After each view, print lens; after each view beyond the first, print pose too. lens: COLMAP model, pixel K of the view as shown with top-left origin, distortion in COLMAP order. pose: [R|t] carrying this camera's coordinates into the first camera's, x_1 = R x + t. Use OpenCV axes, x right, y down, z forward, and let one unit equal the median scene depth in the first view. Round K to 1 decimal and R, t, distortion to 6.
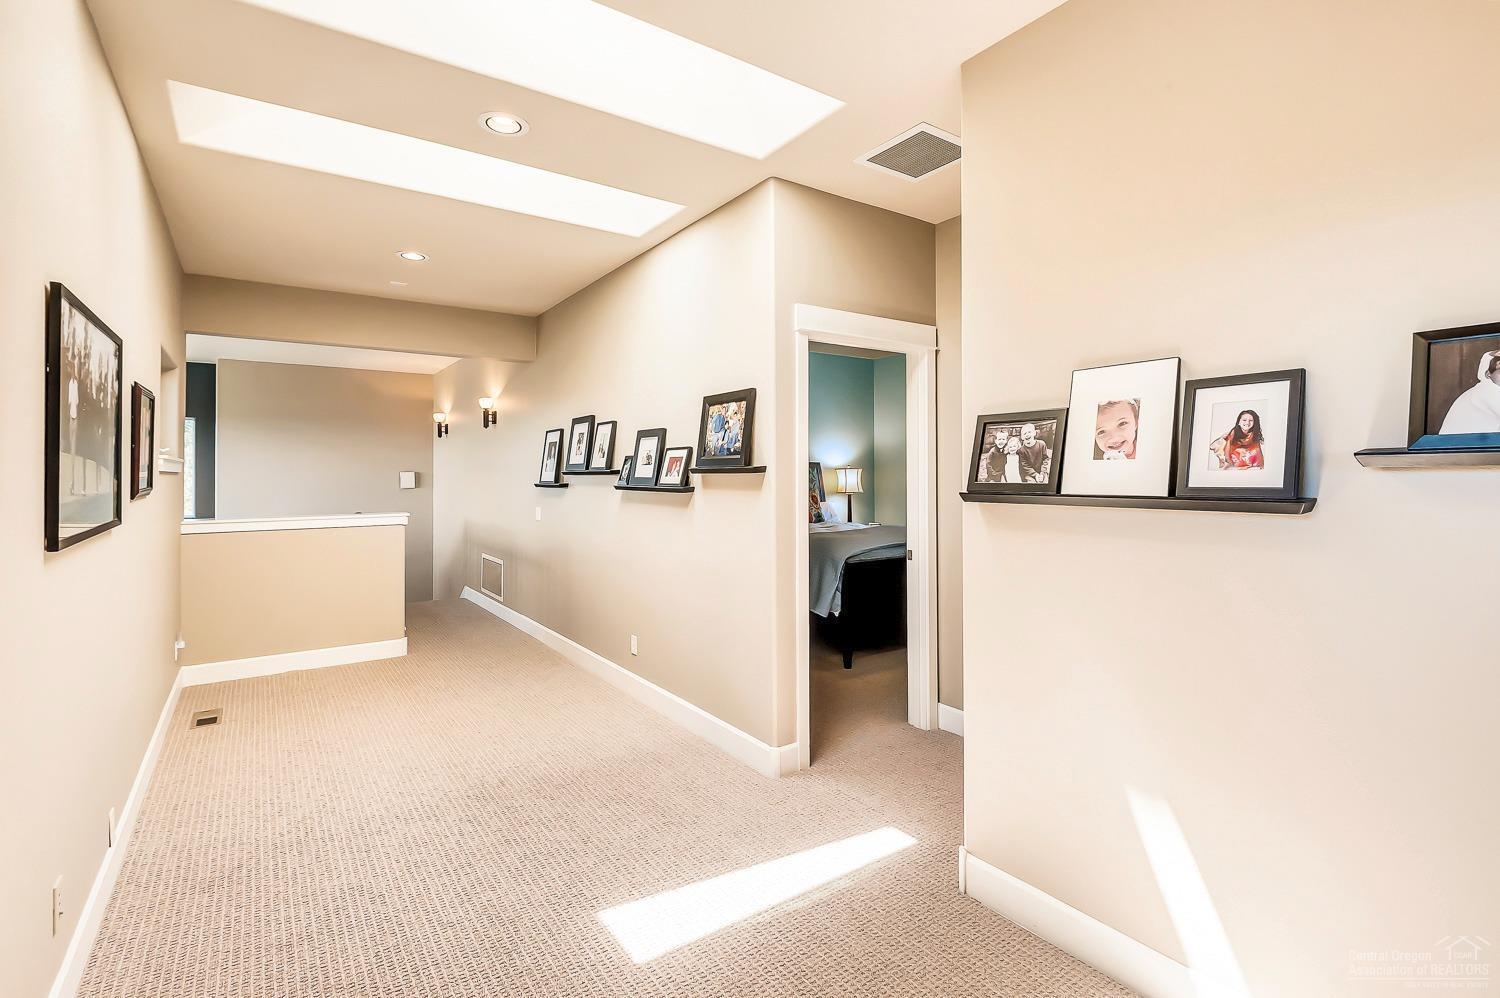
lens RADIAL K [[698.5, 0, 750.8], [0, 698.5, 490.1], [0, 0, 1]] dist [-0.000318, -0.000002]
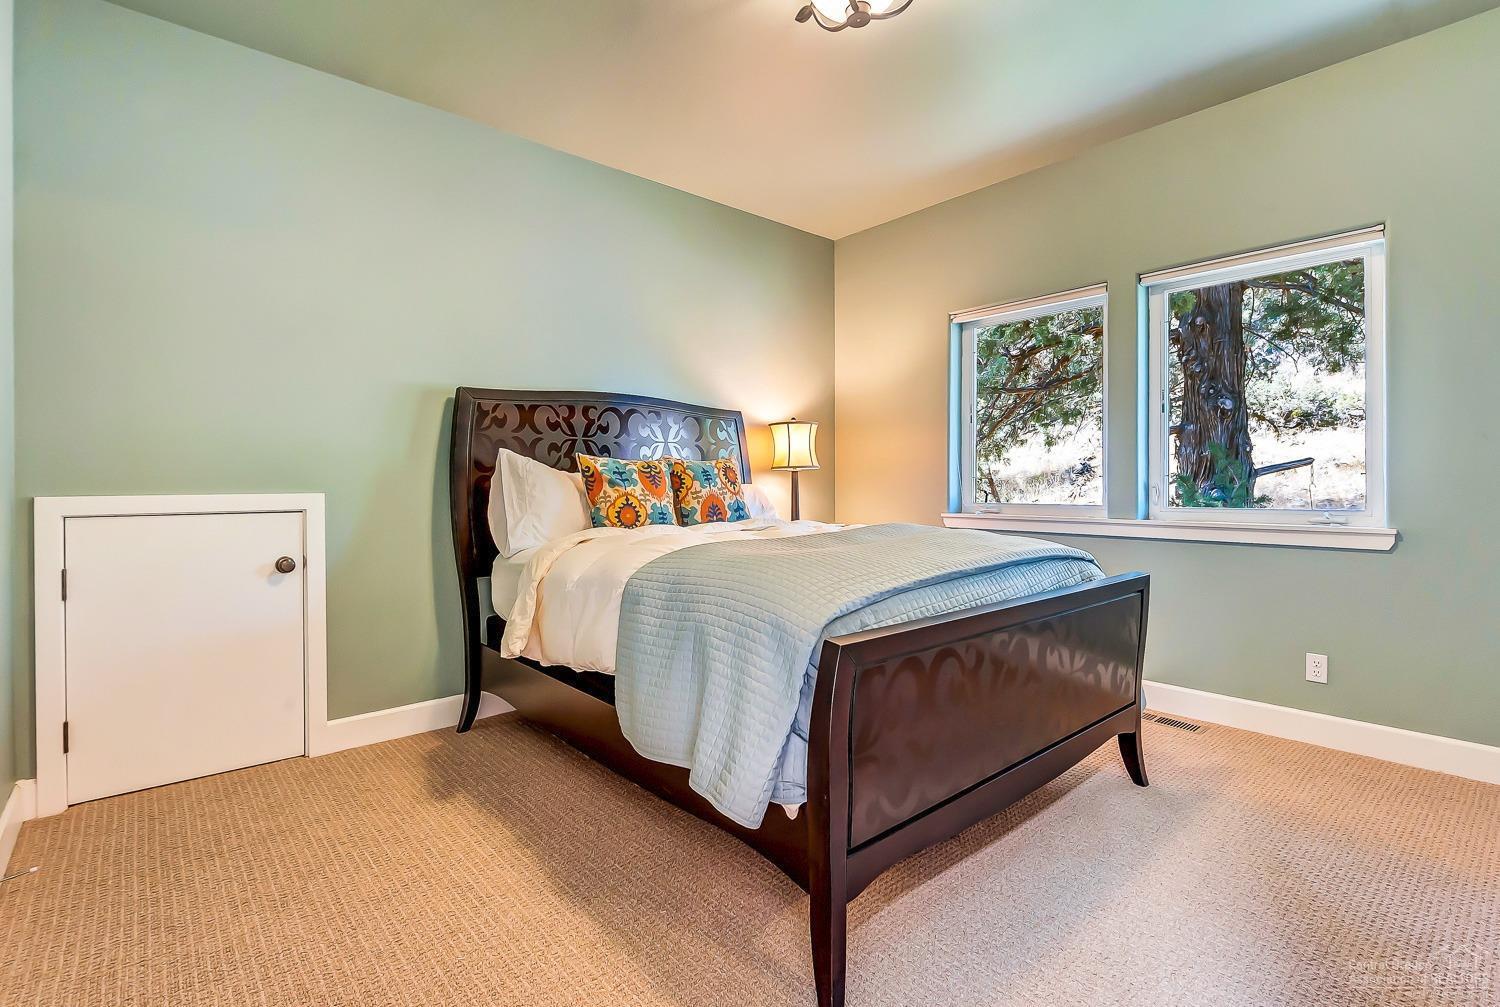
lens RADIAL K [[698.5, 0, 749.7], [0, 698.5, 496.3], [0, 0, 1]] dist [-0.000318, -0.000002]
pose [[0.994210, 0.003403, 0.107403, 0.047148], [-0.003310, 0.999994, -0.001043, 0.027291], [-0.107406, 0.000681, 0.994215, 0.460223]]
